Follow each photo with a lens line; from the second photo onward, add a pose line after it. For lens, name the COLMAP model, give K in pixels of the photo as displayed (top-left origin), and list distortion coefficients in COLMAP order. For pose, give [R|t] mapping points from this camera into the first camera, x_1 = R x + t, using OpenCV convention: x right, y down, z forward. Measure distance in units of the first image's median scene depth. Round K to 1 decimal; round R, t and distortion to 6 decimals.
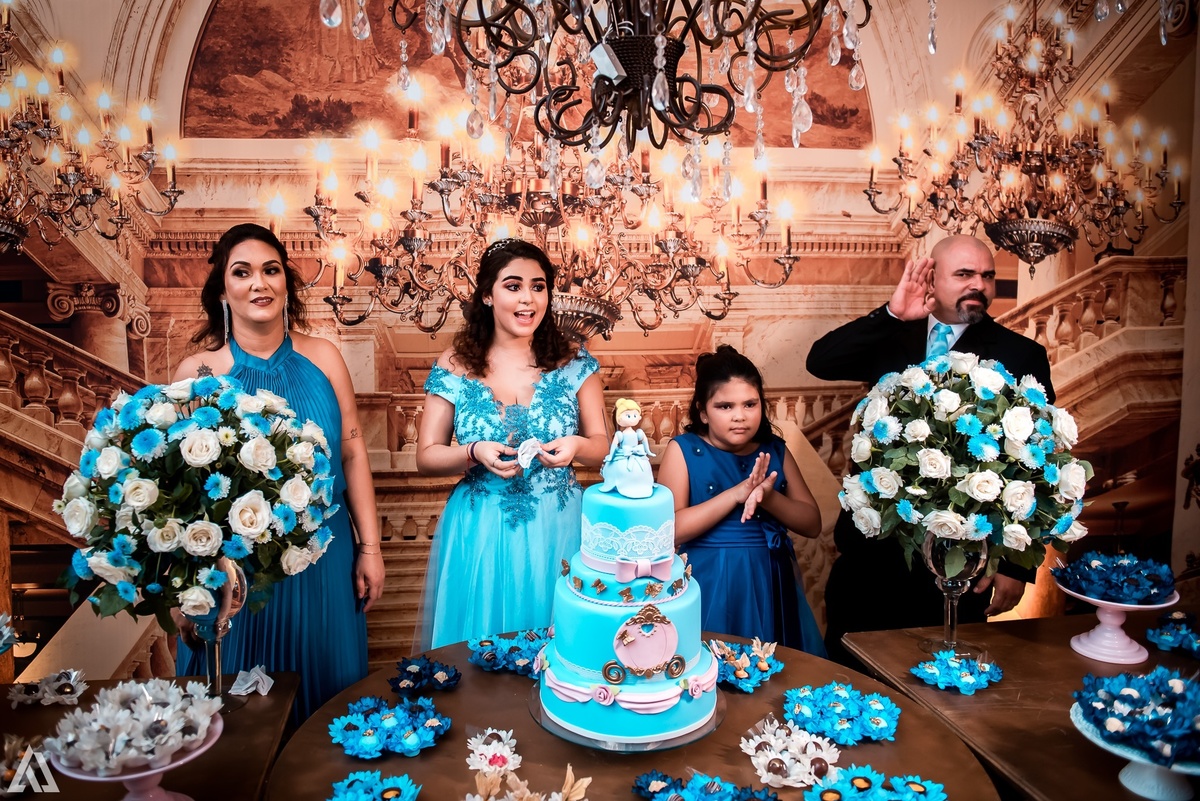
lens RADIAL K [[923.9, 0, 546.9], [0, 923.9, 359.4], [0, 0, 1]] dist [-0.052332, -0.009543]
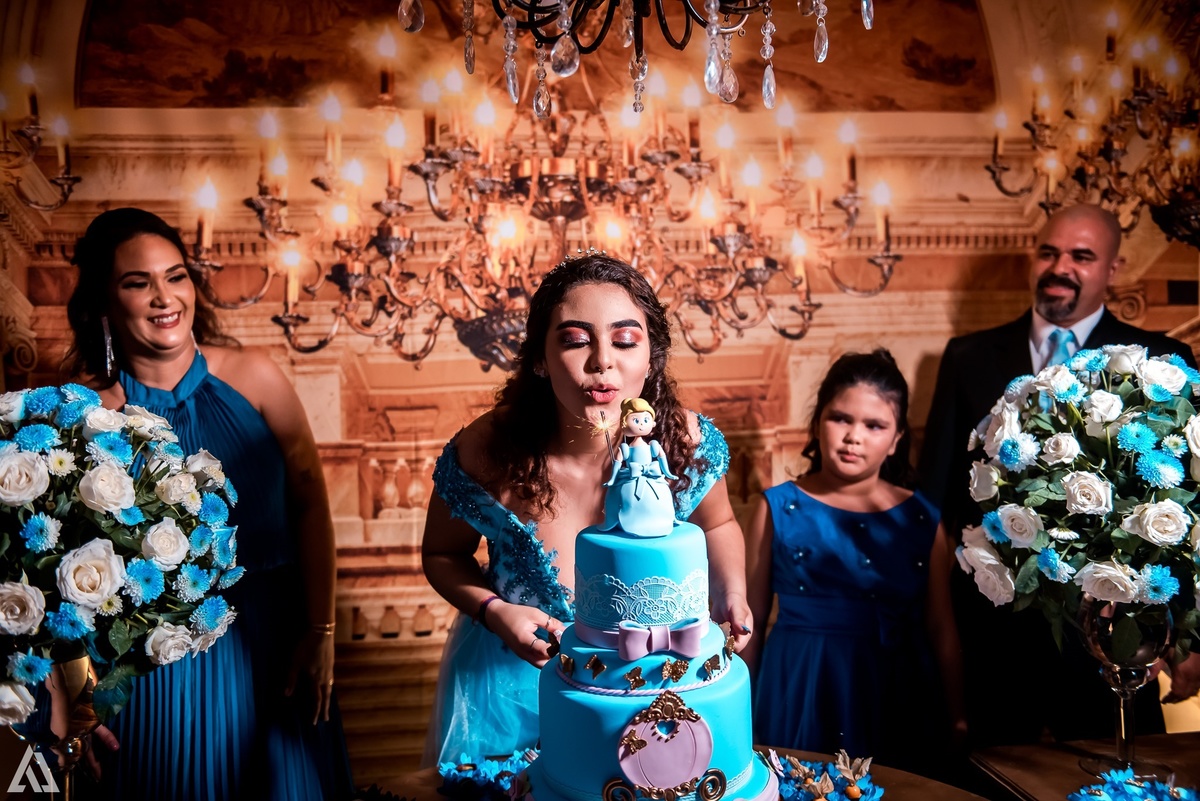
lens RADIAL K [[1111.5, 0, 610.5], [0, 1111.5, 401.3], [0, 0, 1]] dist [0.003277, 0.000000]
pose [[0.999741, -0.020356, -0.010154, 0.045272], [0.019904, 0.998884, -0.042840, 0.048048], [0.011015, 0.042627, 0.999030, 0.094391]]
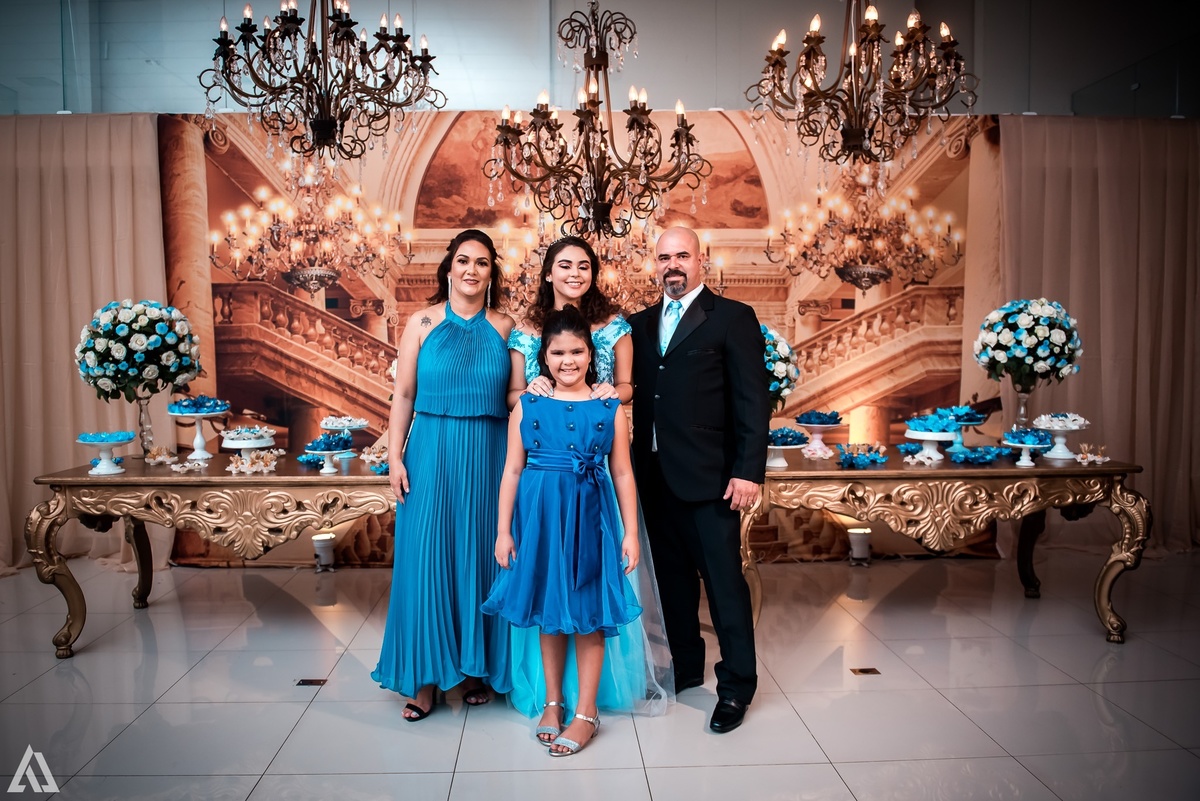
lens RADIAL K [[923.9, 0, 585.5], [0, 923.9, 428.7], [0, 0, 1]] dist [-0.052332, -0.009543]
pose [[0.993167, 0.012222, -0.116059, 0.229071], [-0.010582, 0.999835, 0.014742, 0.172221], [0.116220, -0.013413, 0.993133, -1.015182]]
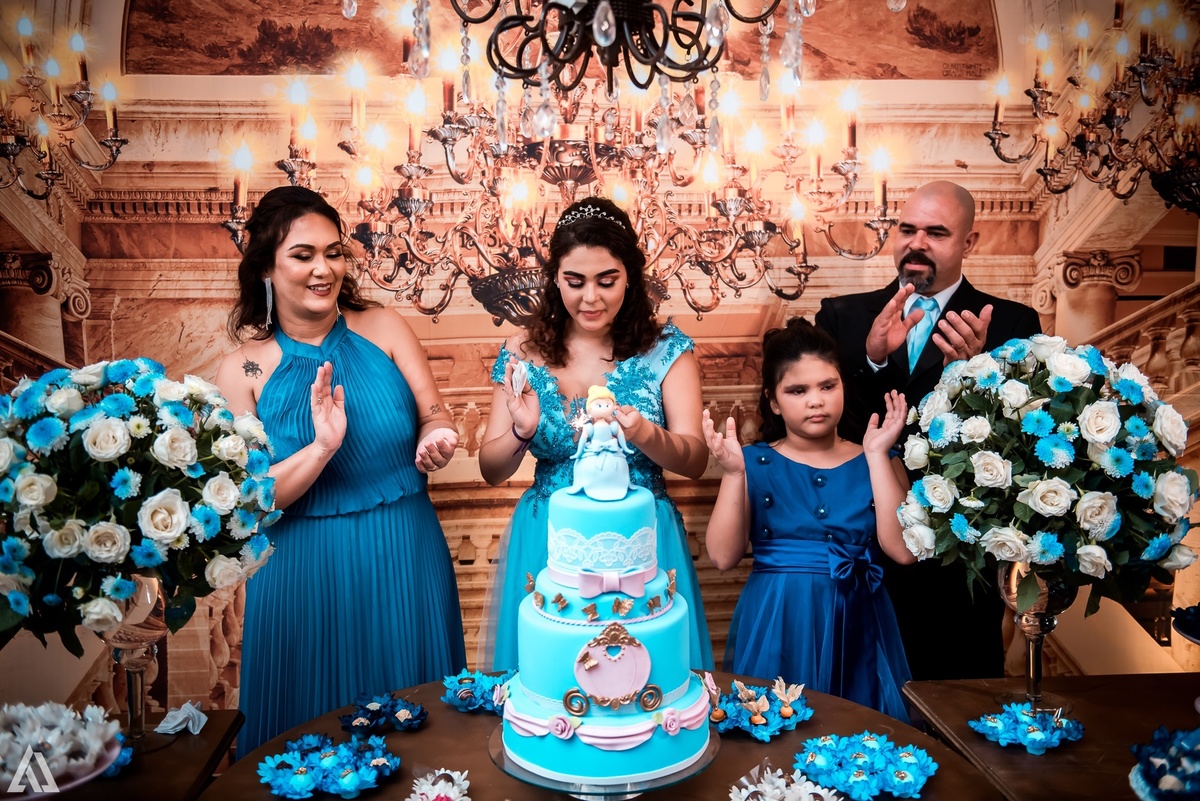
lens RADIAL K [[1216.8, 0, 598.0], [0, 1216.8, 402.7], [0, 0, 1]] dist [0.027180, 0.000000]
pose [[0.998028, 0.005654, -0.062508, 0.092273], [-0.003515, 0.999406, 0.034273, 0.011772], [0.062665, -0.033986, 0.997456, -0.073532]]
